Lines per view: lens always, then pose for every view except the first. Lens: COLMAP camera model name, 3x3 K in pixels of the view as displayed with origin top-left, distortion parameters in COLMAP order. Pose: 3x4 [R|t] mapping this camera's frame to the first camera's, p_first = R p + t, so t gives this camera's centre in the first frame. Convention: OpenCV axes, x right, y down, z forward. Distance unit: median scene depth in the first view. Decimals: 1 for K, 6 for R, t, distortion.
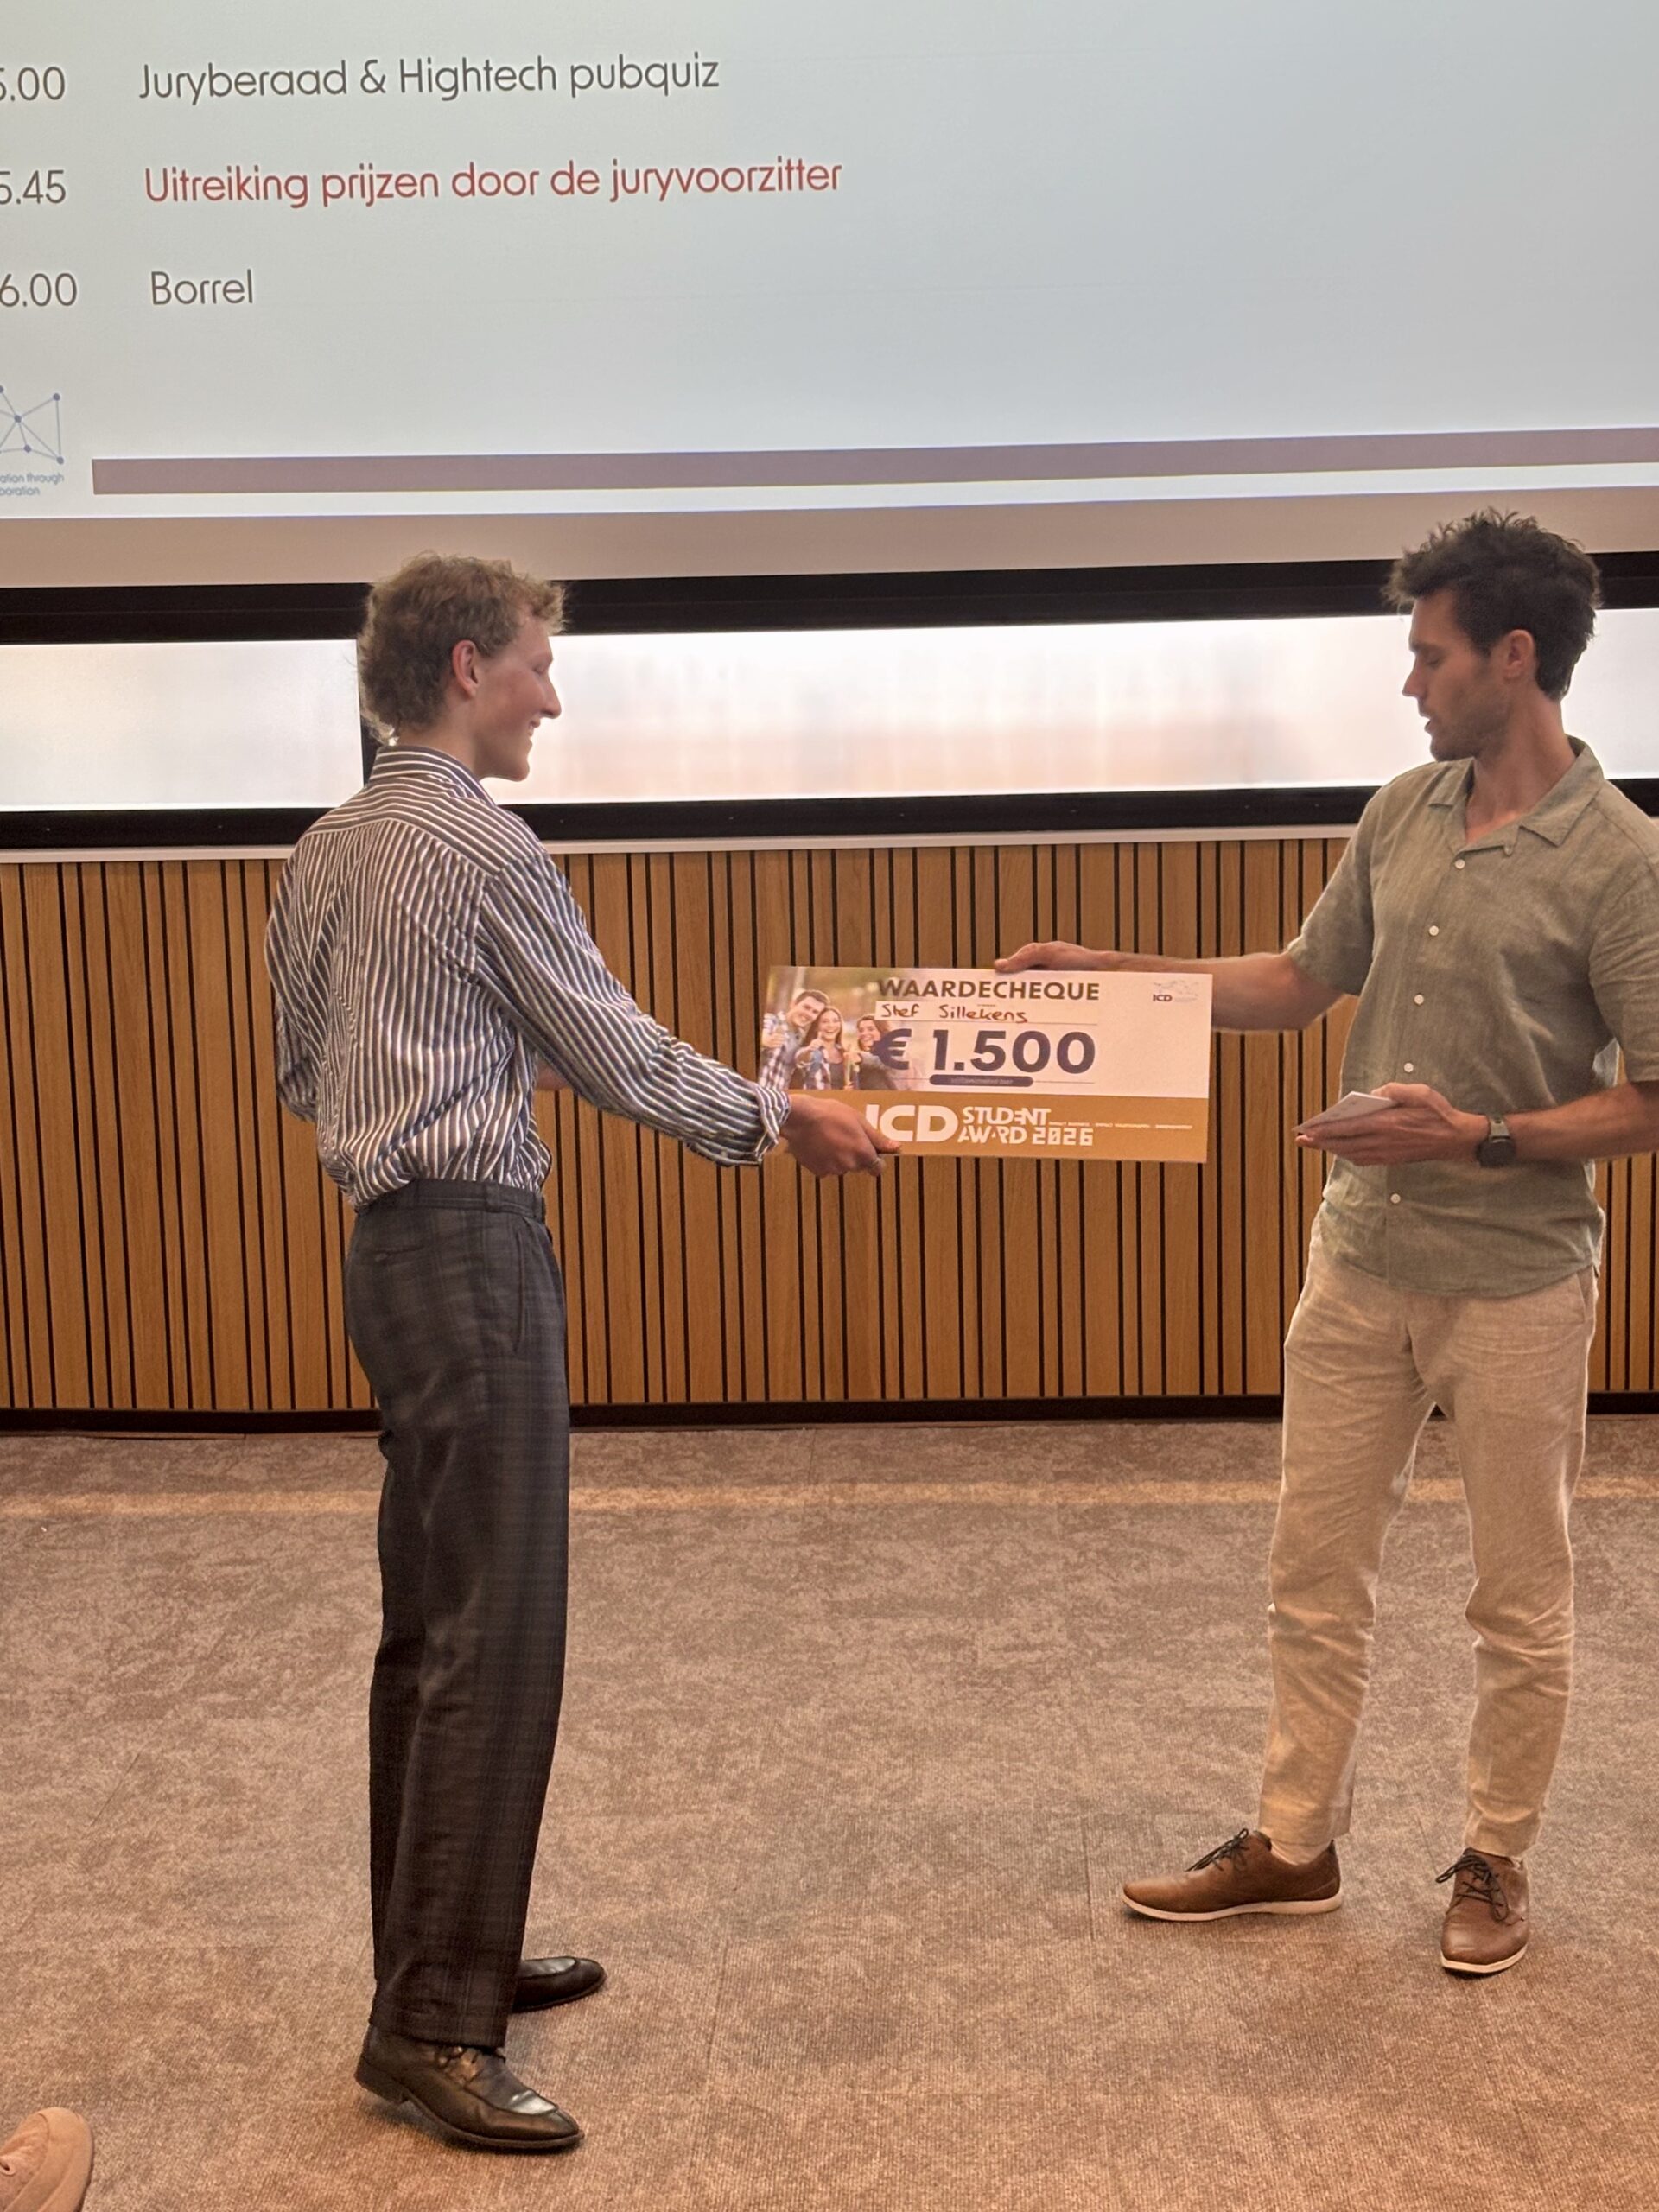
lens RADIAL K [[3789.2, 0, 820.9], [0, 3789.2, 1111.7], [0, 0, 1]] dist [0.219781, 0.000000]
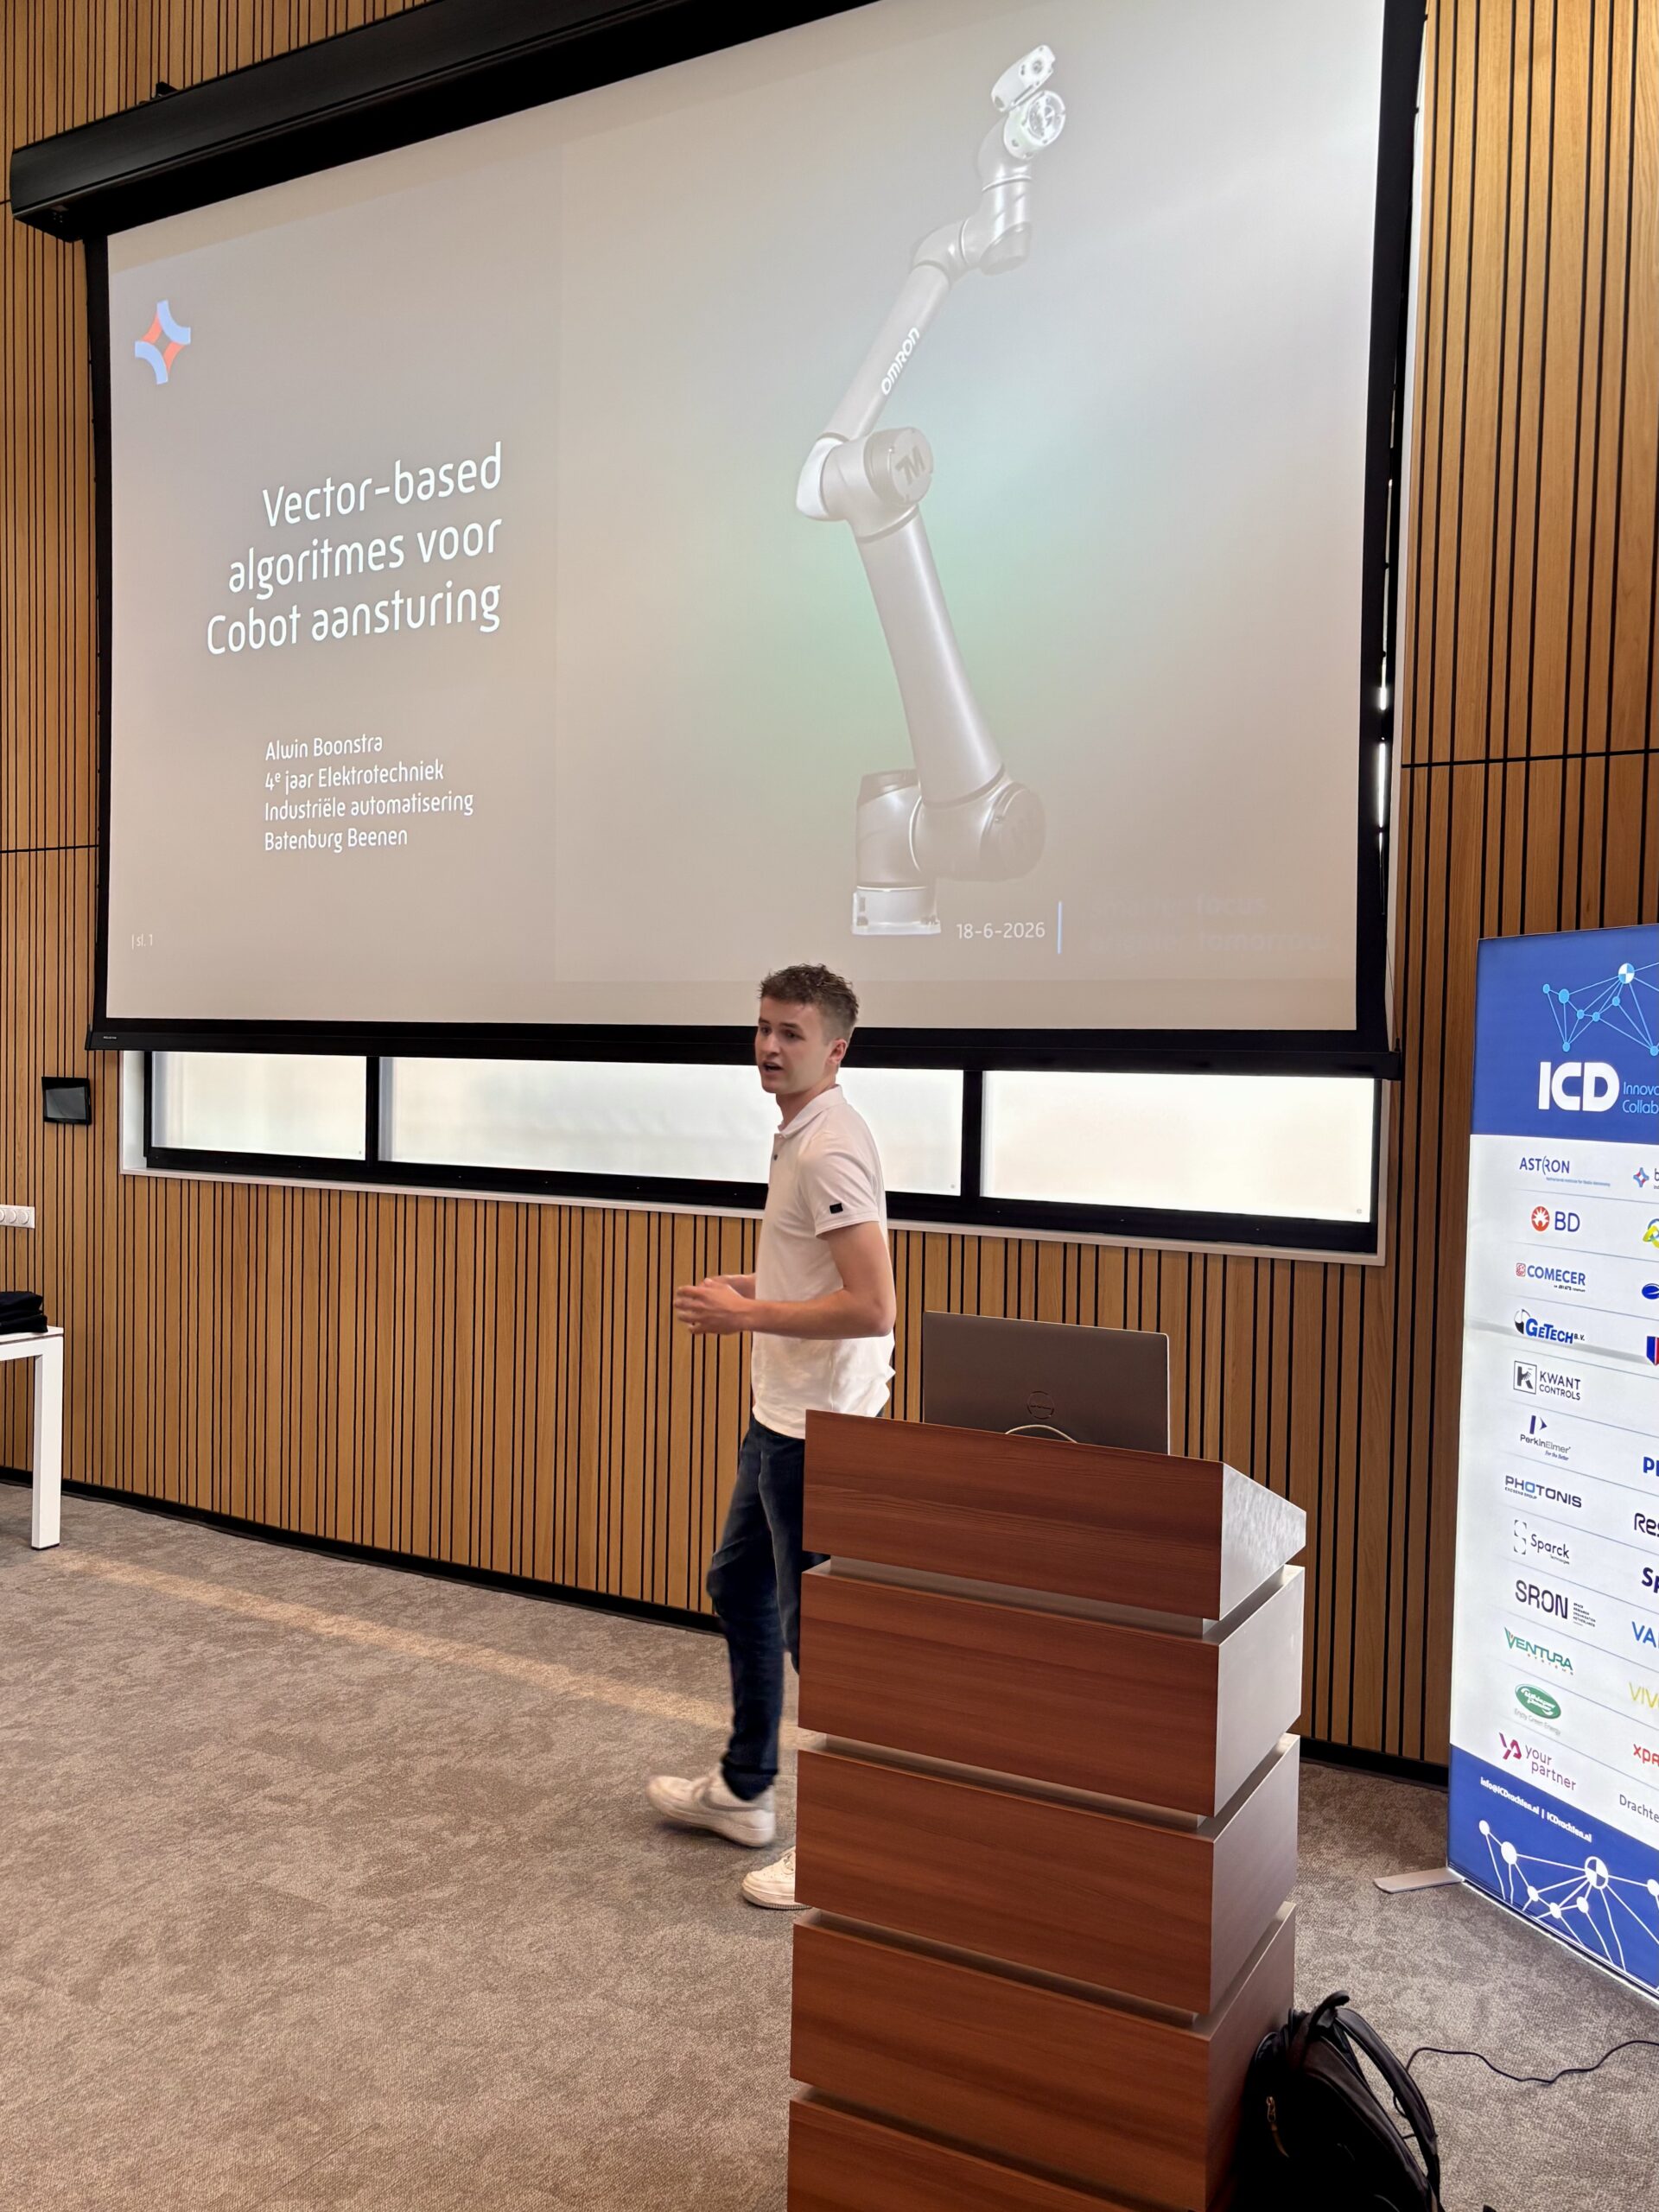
lens RADIAL K [[1834.5, 0, 806.8], [0, 1834.5, 1115.6], [0, 0, 1]] dist [0.031049, -0.016868]
pose [[0.876861, 0.056150, -0.477454, 0.445139], [-0.119797, 0.987347, -0.103896, -0.043211], [0.465579, 0.148300, 0.872493, 0.433316]]
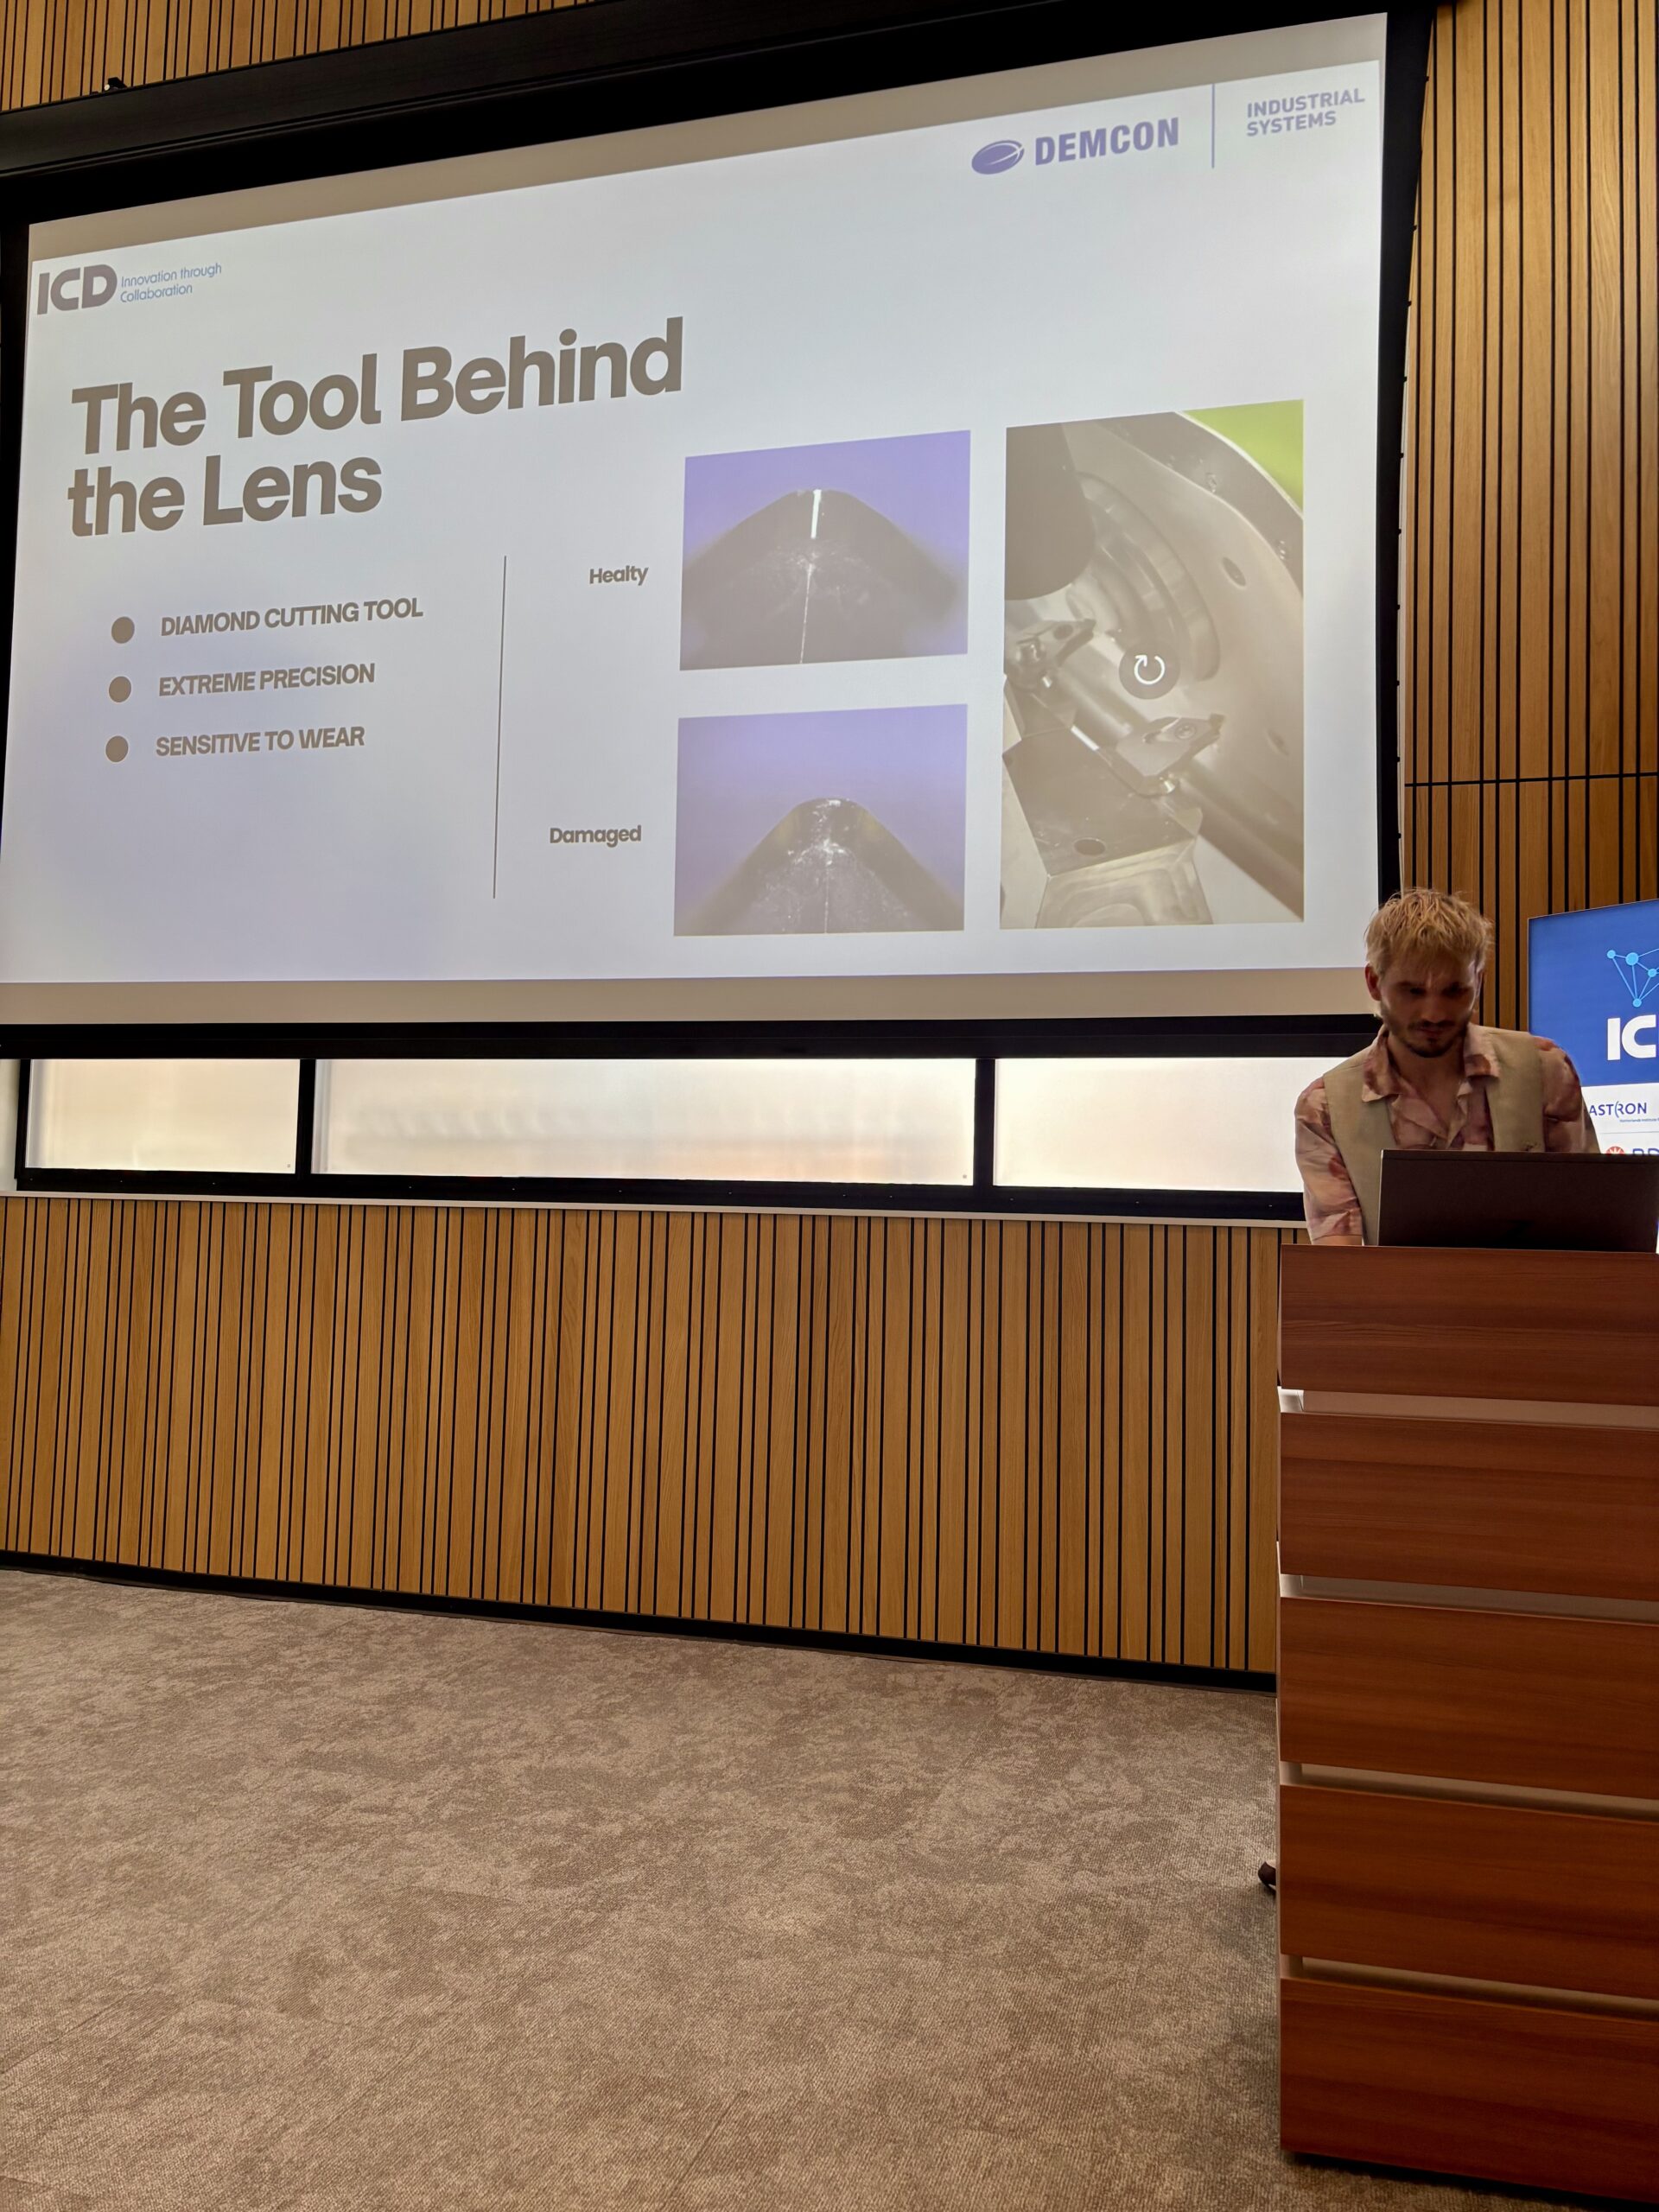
lens RADIAL K [[1683.9, 0, 836.7], [0, 1683.9, 1107.2], [0, 0, 1]] dist [0.035964, -0.028108]
pose [[0.969676, 0.031798, -0.242318, 0.276995], [-0.086833, 0.971633, -0.219975, 0.027497], [0.228450, 0.234345, 0.944930, 0.423358]]
